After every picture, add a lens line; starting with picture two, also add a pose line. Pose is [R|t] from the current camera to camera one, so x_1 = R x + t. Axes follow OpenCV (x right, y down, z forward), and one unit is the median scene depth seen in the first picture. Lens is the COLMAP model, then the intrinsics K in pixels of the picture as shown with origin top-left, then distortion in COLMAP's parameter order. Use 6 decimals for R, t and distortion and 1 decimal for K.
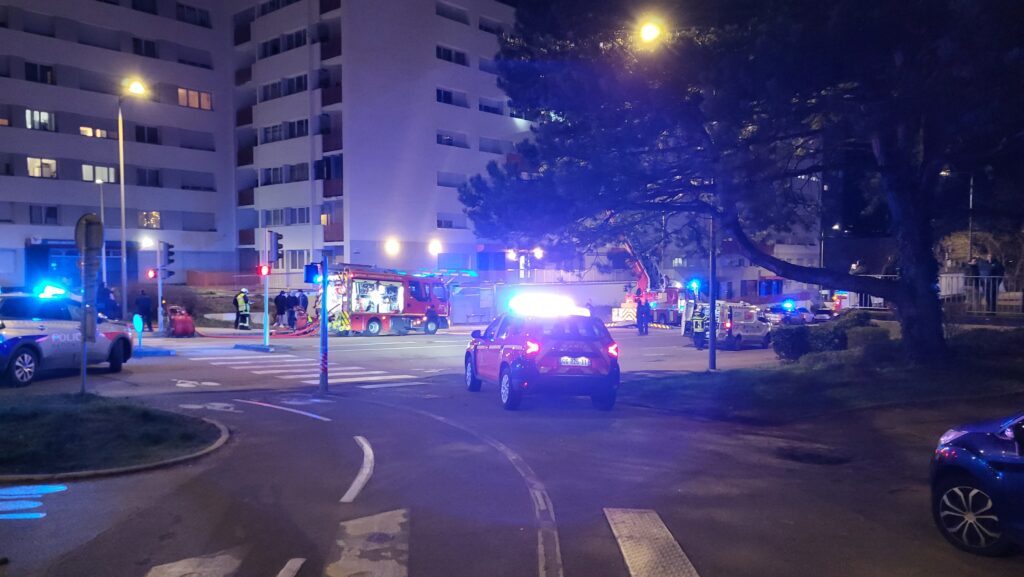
lens RADIAL K [[767.6, 0, 492.9], [0, 767.6, 296.1], [0, 0, 1]] dist [0.040195, 0.000183]
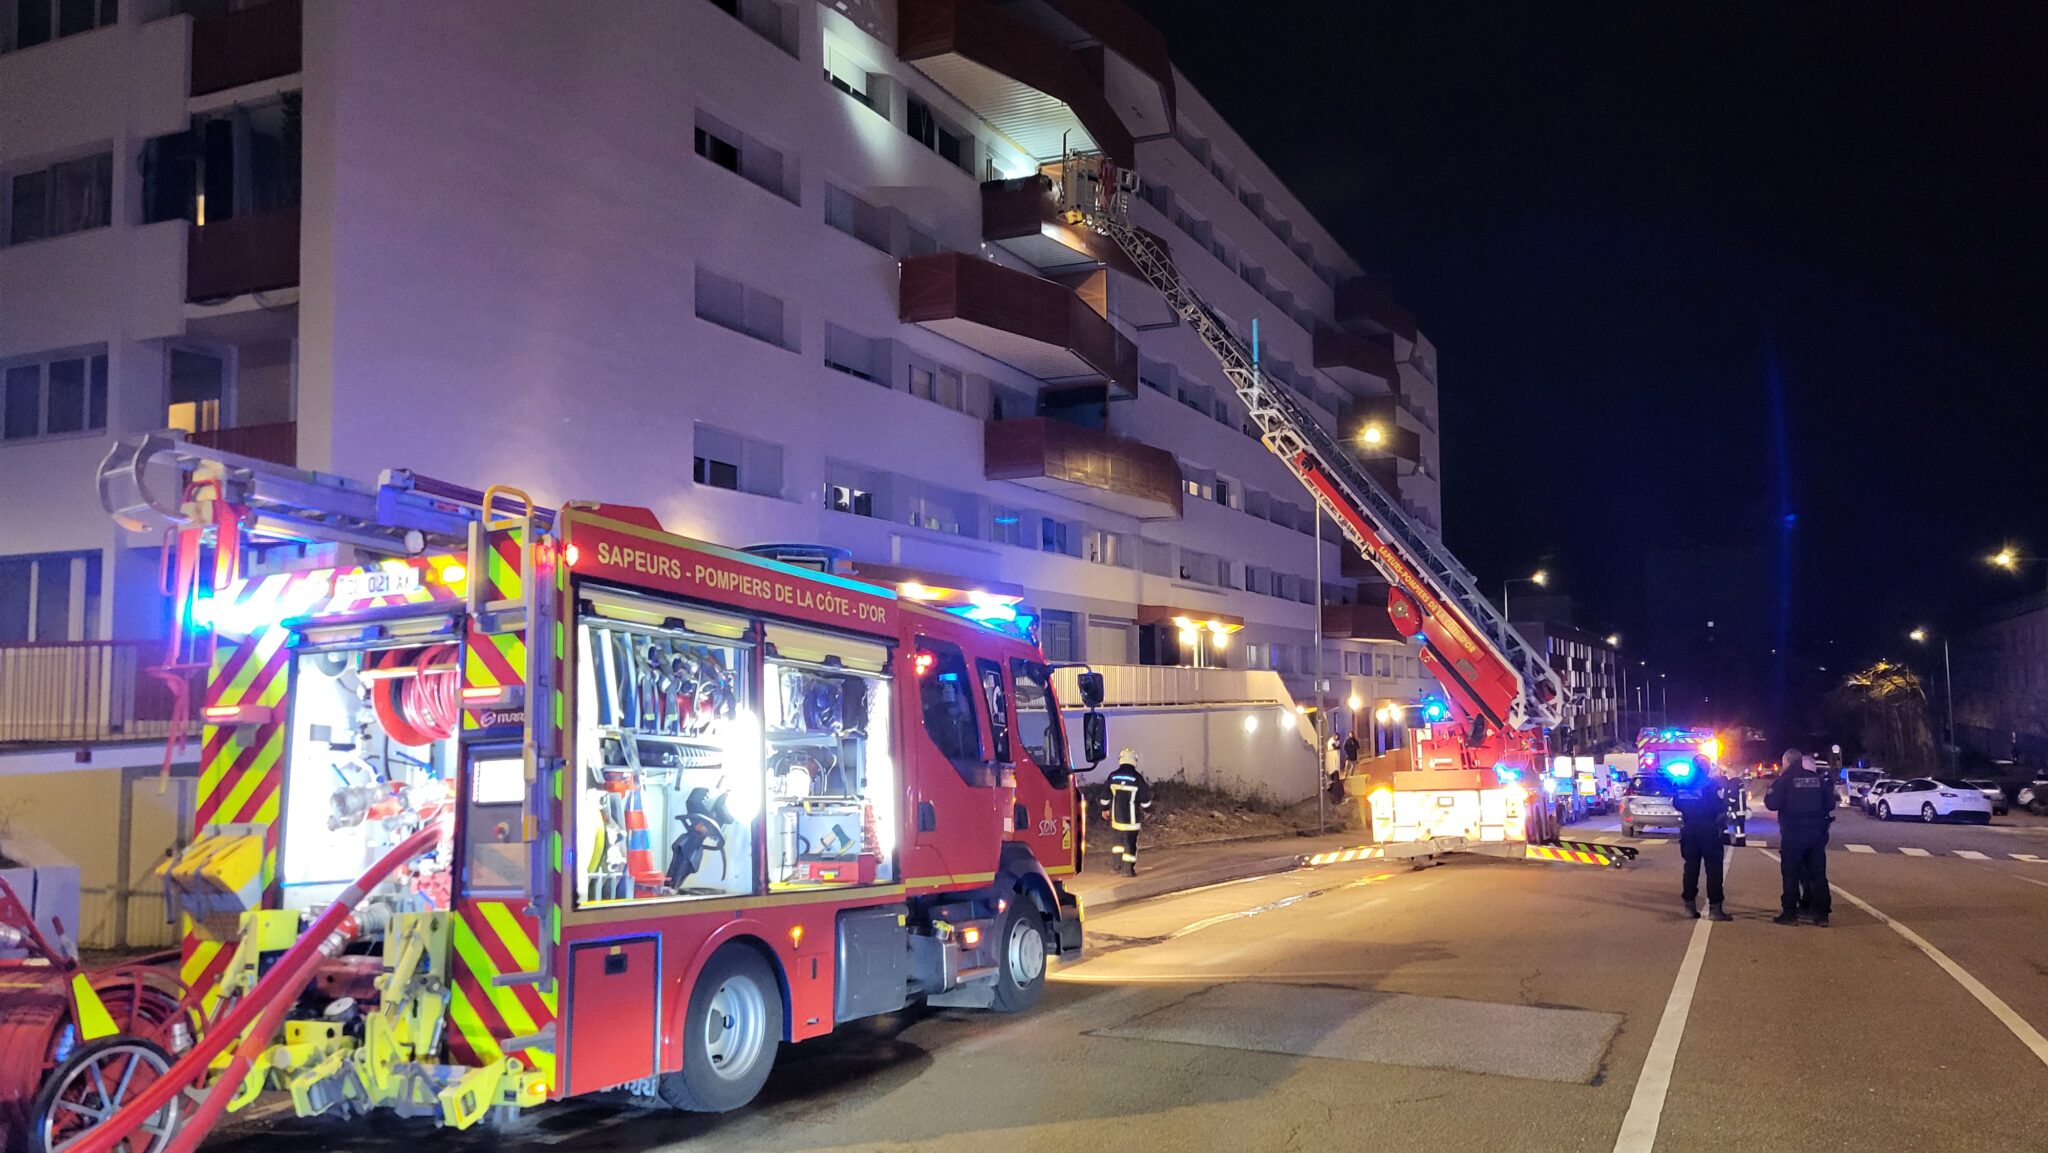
lens RADIAL K [[1519.3, 0, 1006.8], [0, 1519.3, 580.5], [0, 0, 1]] dist [0.050006, -0.007357]
pose [[0.954569, 0.016048, 0.297557, -0.130641], [0.018638, 0.993378, -0.113368, 0.000839], [-0.297406, 0.113764, 0.947949, 0.540742]]
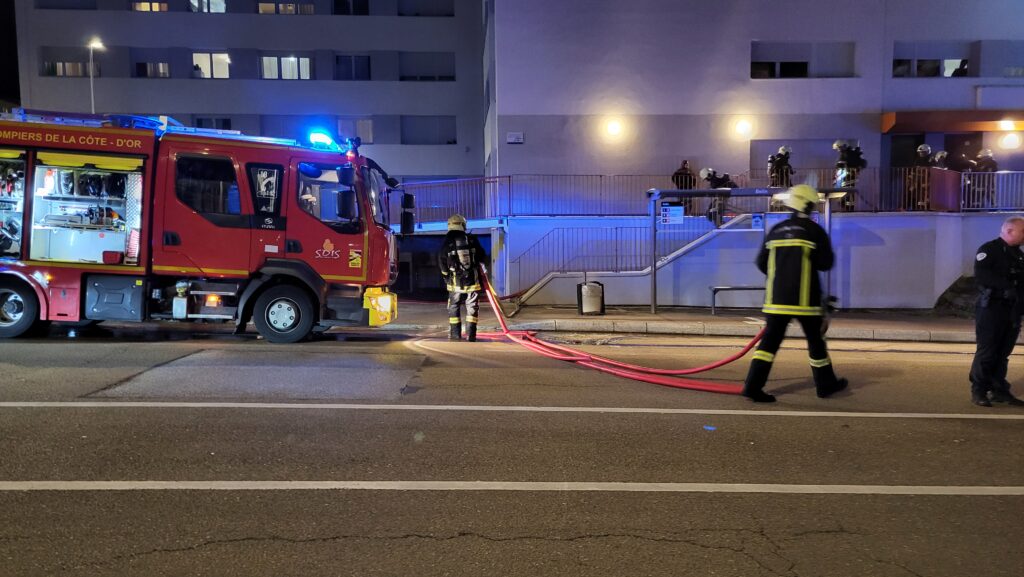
lens RADIAL K [[765.4, 0, 514.2], [0, 765.4, 288.2], [0, 0, 1]] dist [0.040895, -0.005550]
pose [[0.724926, 0.039910, -0.687669, 0.135056], [-0.019200, 0.999103, 0.037744, 0.012309], [0.688559, -0.014158, 0.725042, 0.648579]]
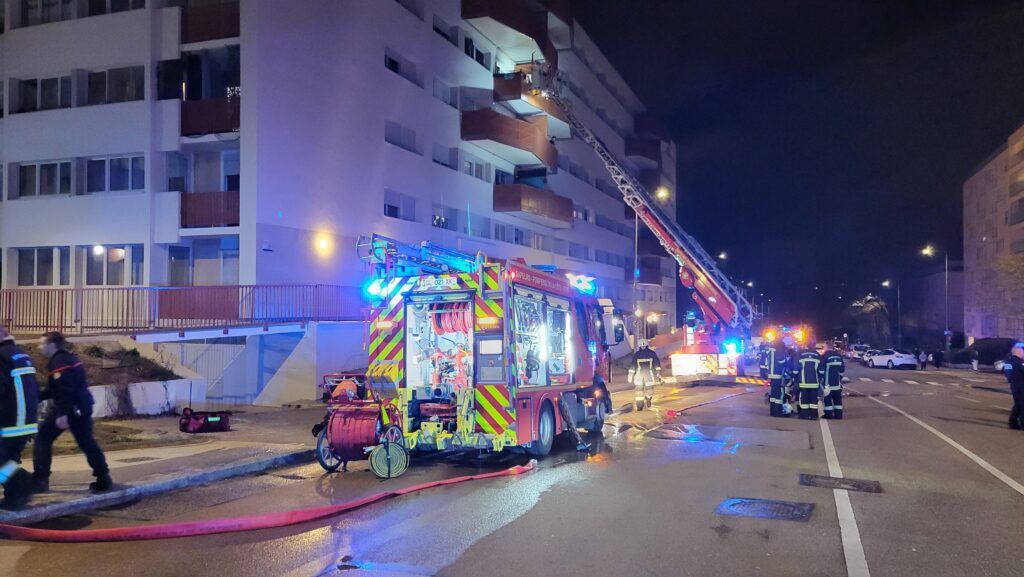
lens RADIAL K [[767.6, 0, 505.9], [0, 767.6, 288.1], [0, 0, 1]] dist [0.040195, 0.000183]
pose [[0.927127, 0.013463, 0.374505, -0.213544], [0.009701, 0.998157, -0.059897, -0.001396], [-0.374621, 0.059165, 0.925288, 0.481410]]
